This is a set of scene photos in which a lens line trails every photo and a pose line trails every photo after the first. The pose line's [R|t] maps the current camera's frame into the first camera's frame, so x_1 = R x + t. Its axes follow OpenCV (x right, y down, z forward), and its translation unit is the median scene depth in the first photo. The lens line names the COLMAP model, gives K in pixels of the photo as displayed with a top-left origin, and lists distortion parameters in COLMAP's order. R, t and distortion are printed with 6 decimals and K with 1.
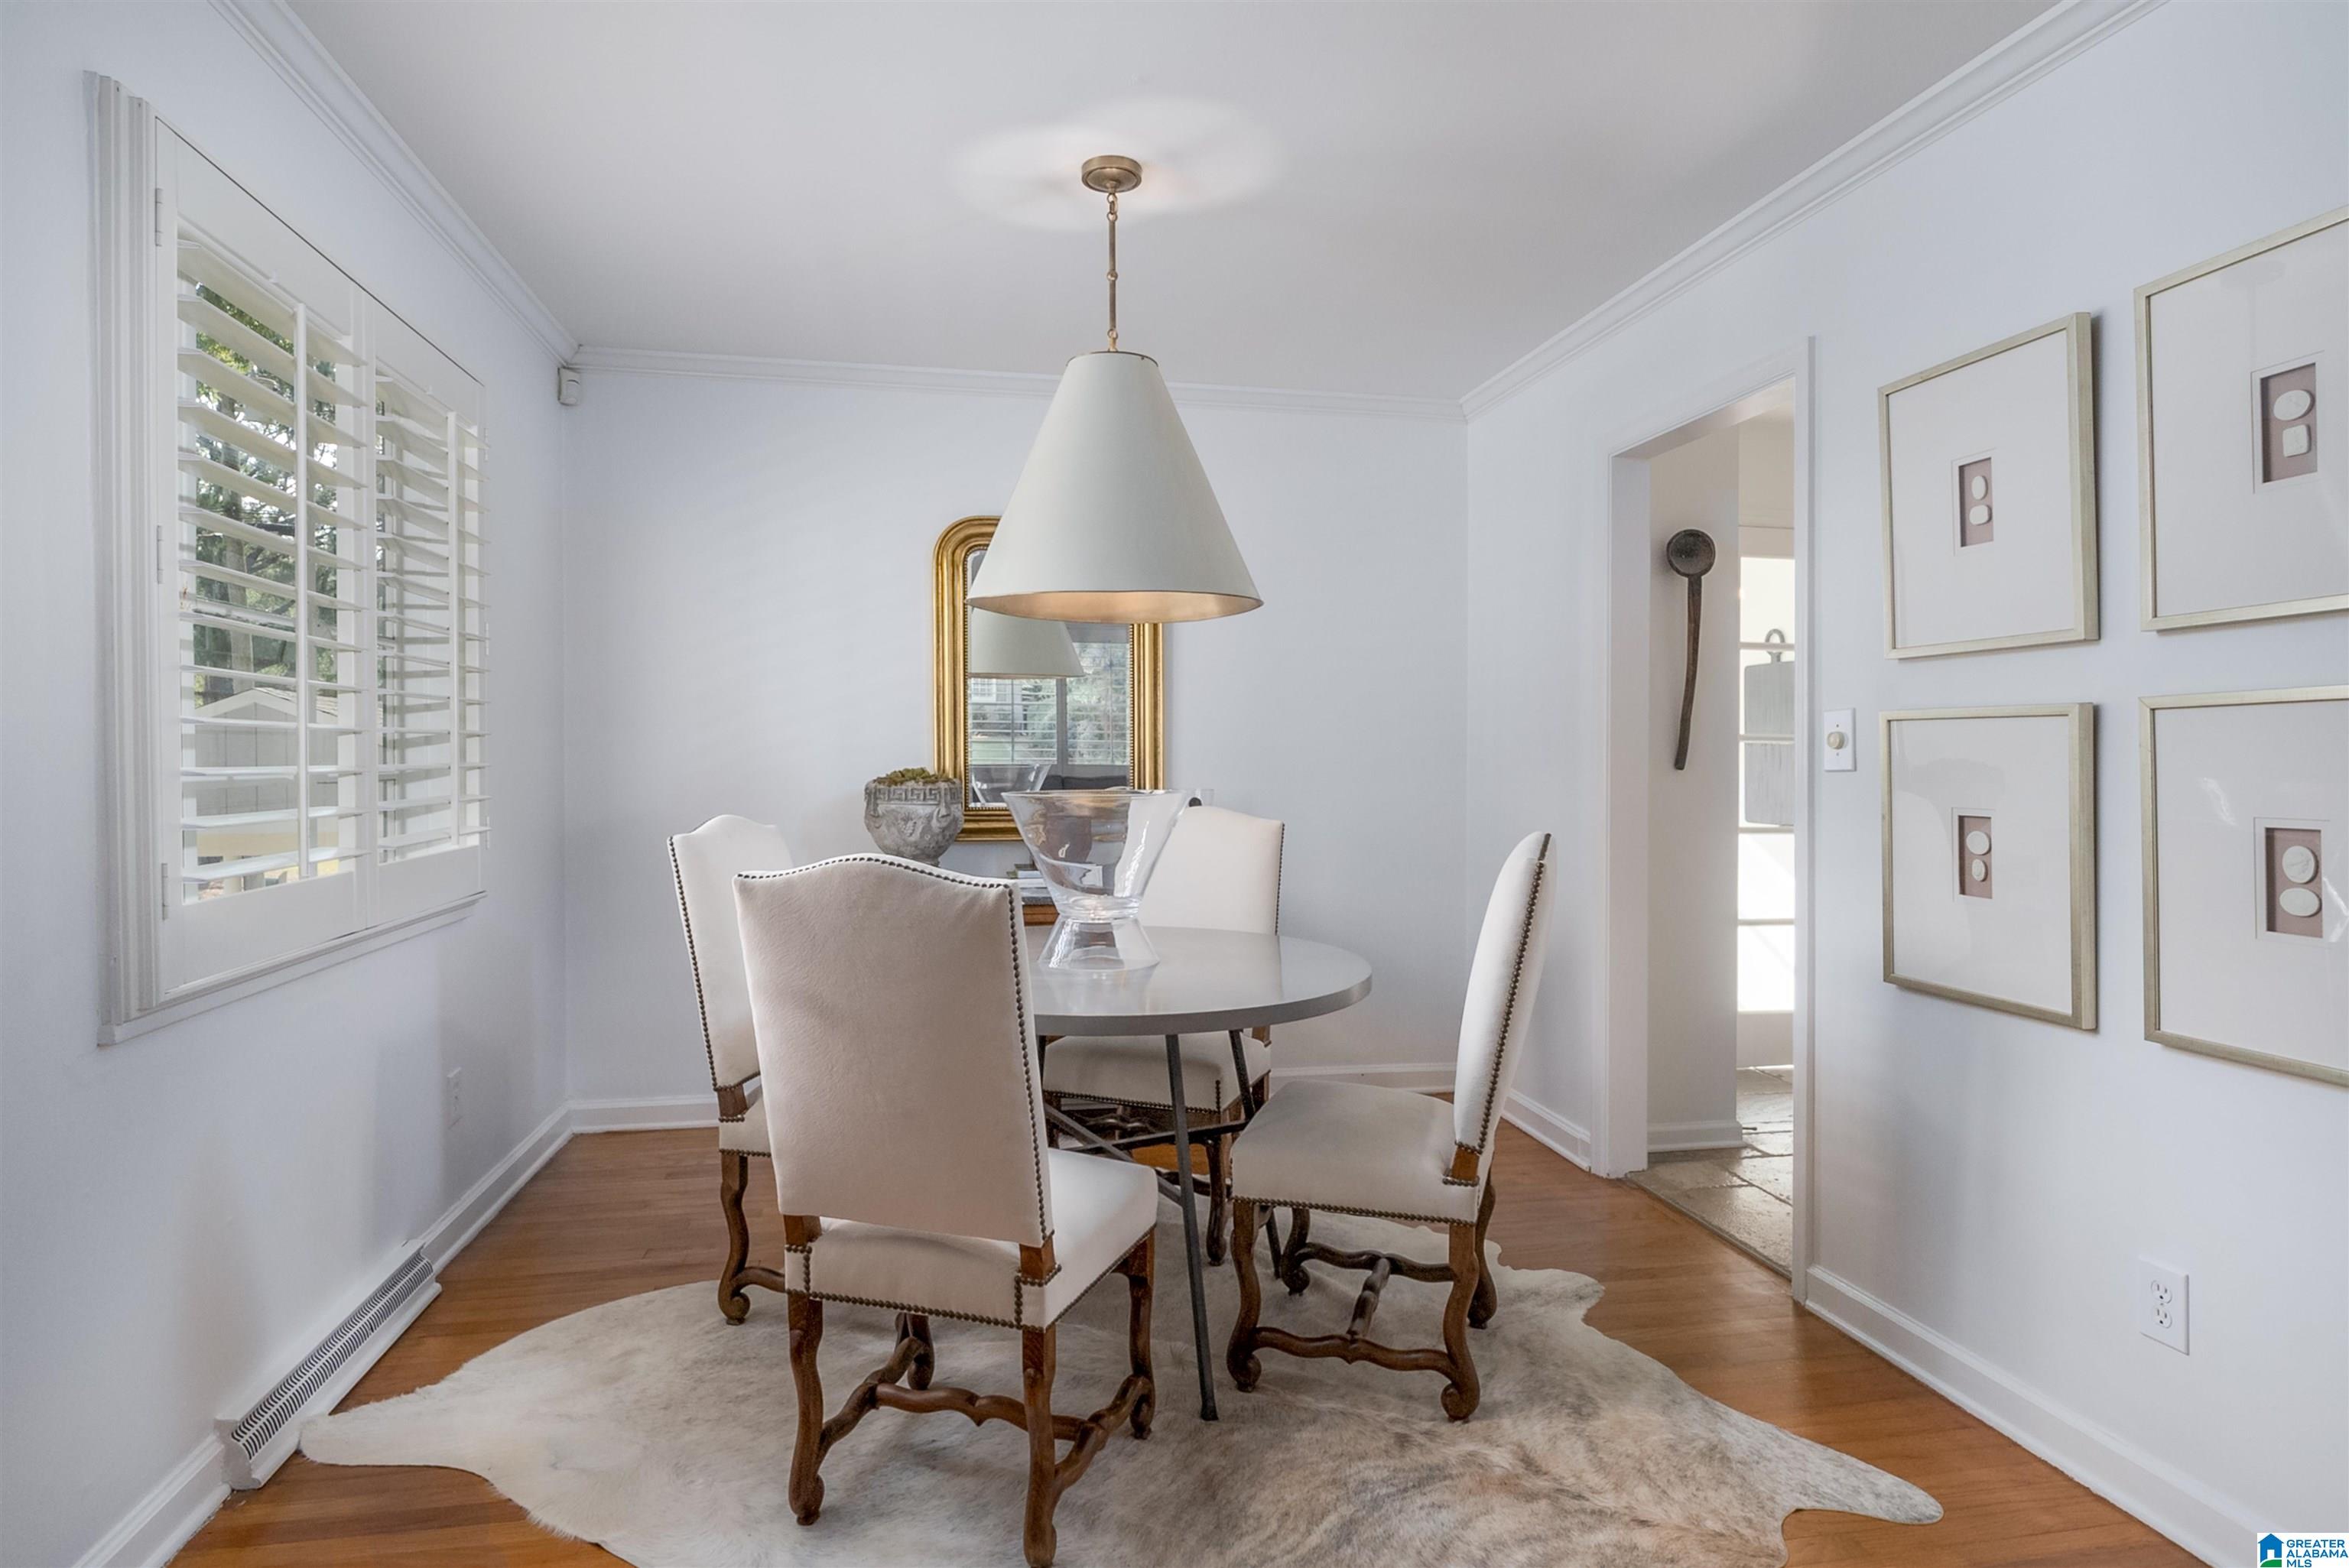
lens RADIAL K [[1270.4, 0, 1152.3], [0, 1270.4, 779.7], [0, 0, 1]] dist [0.000368, -0.002185]
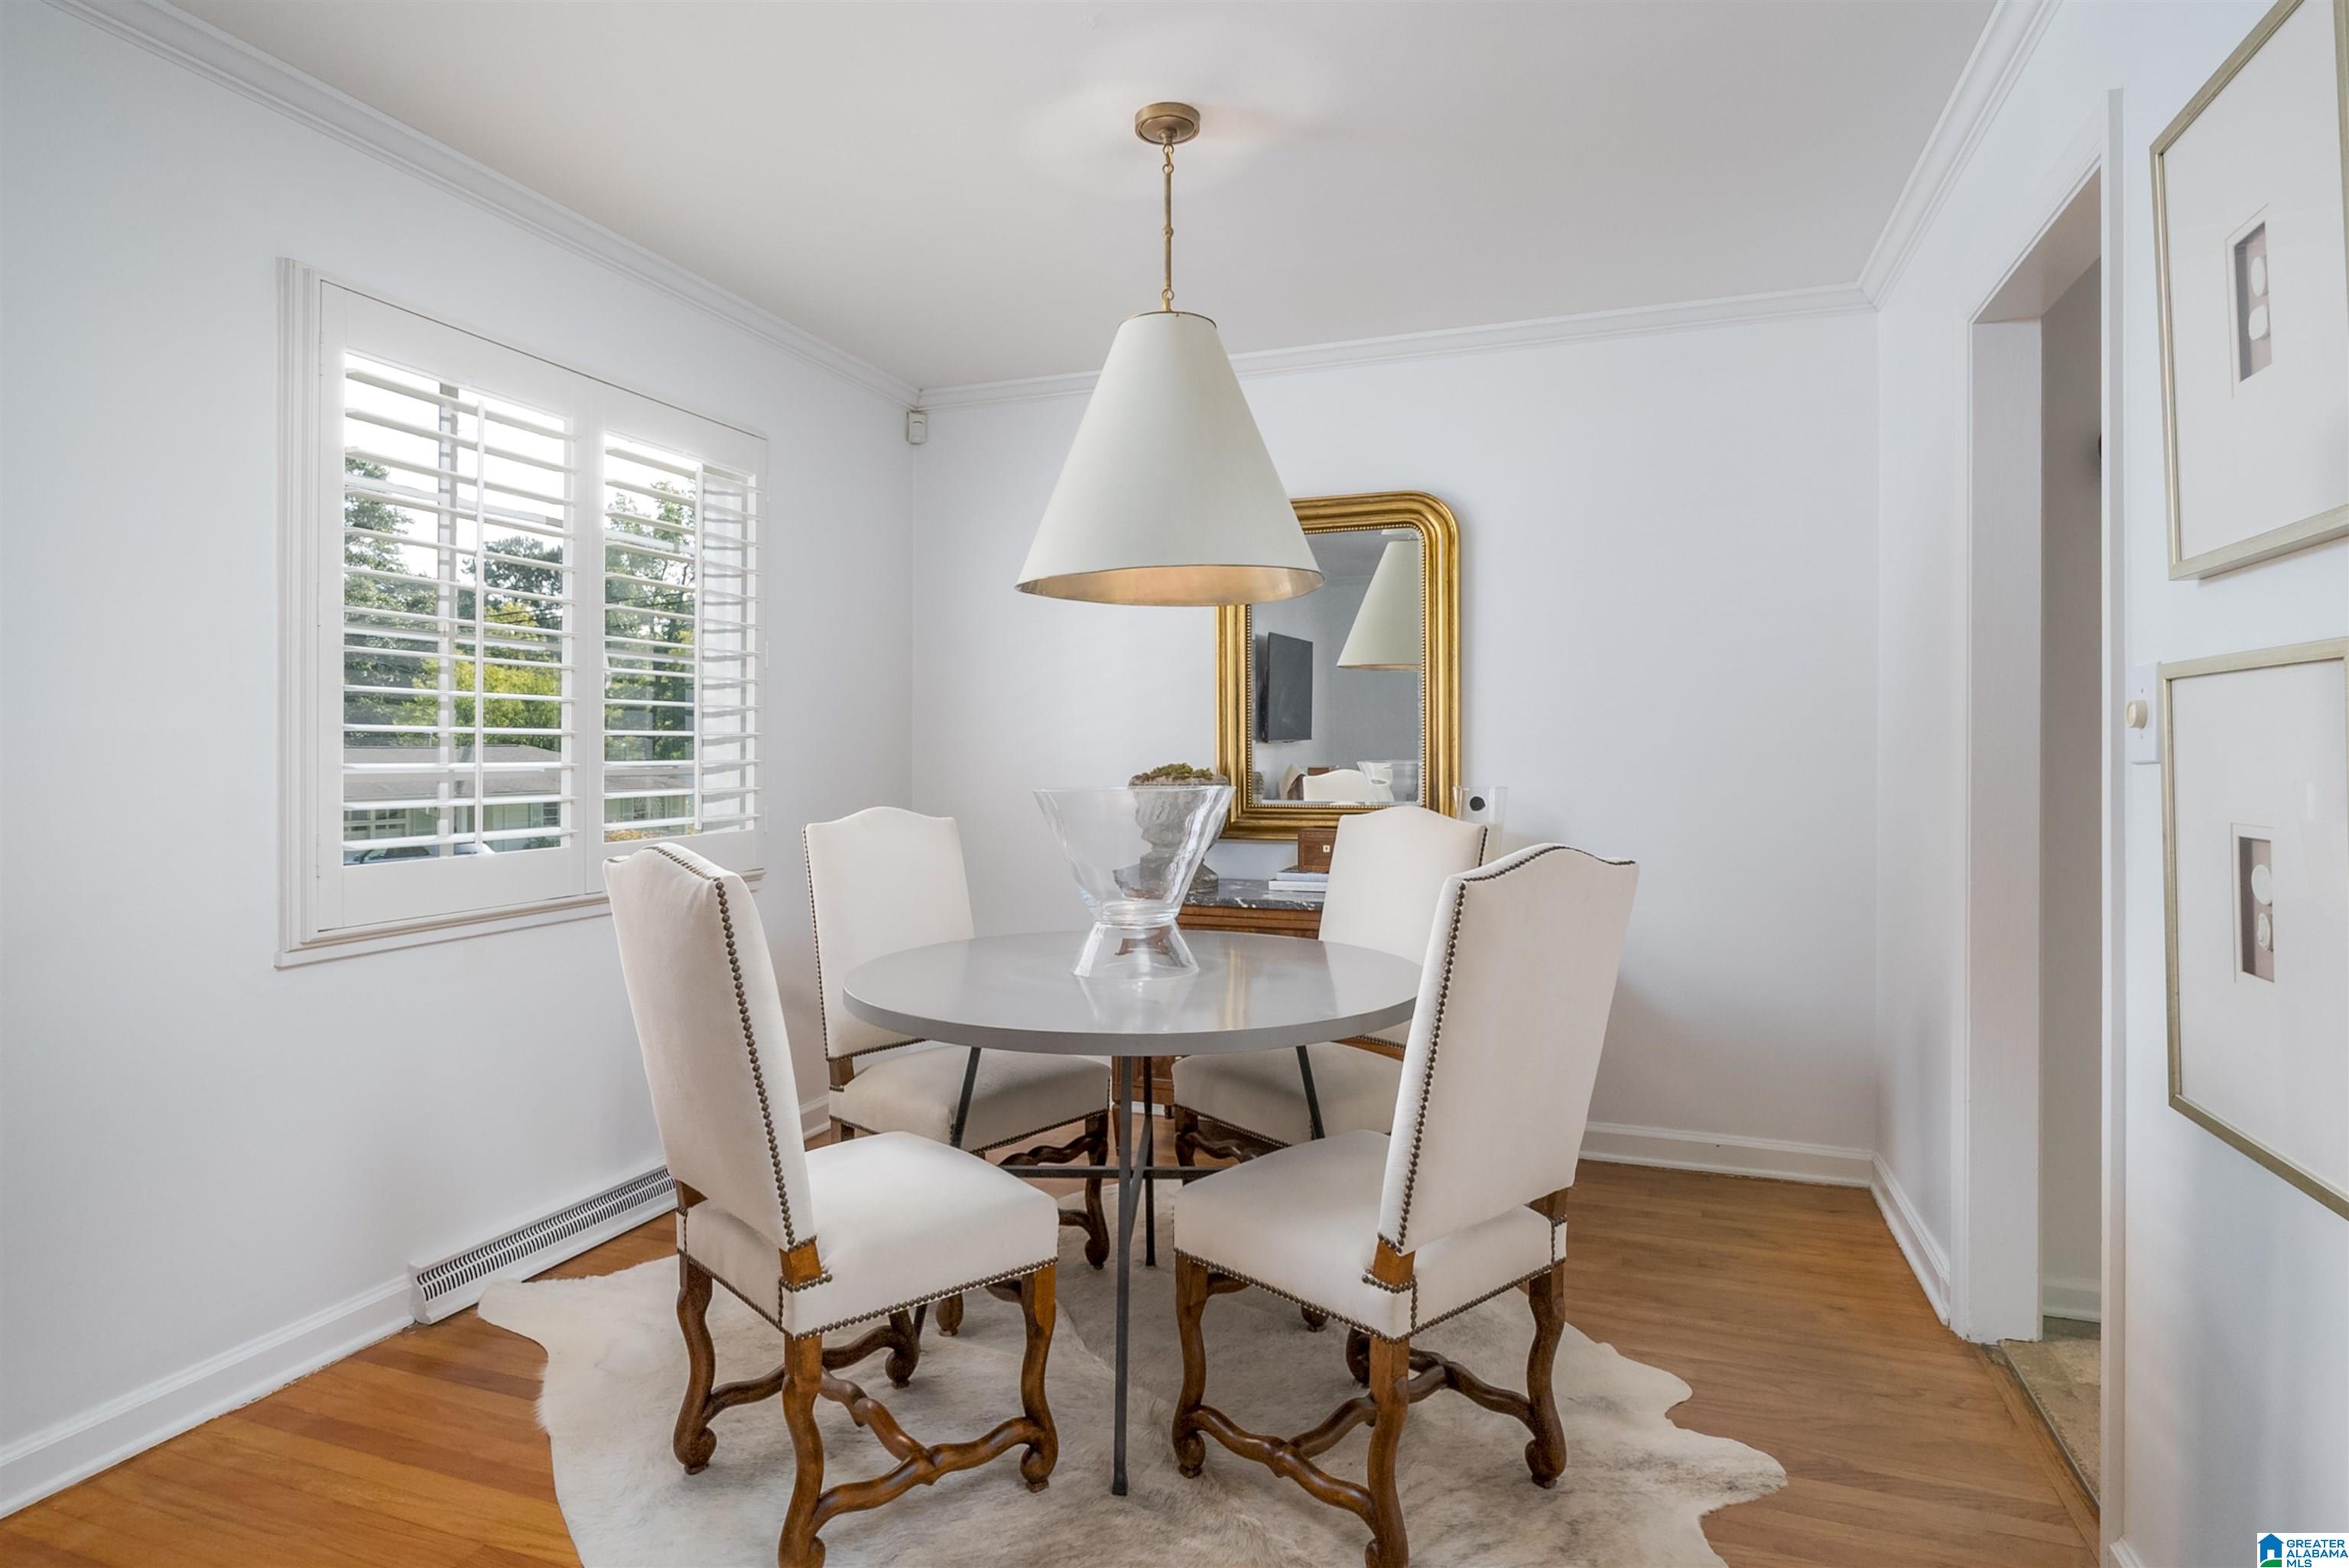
lens RADIAL K [[1270.4, 0, 1159.6], [0, 1270.4, 763.4], [0, 0, 1]] dist [0.000368, -0.002185]
pose [[0.856001, -0.002760, -0.516967, 0.477155], [-0.003436, 0.999933, -0.011027, 0.002115], [0.516963, 0.011216, 0.855934, 0.223080]]
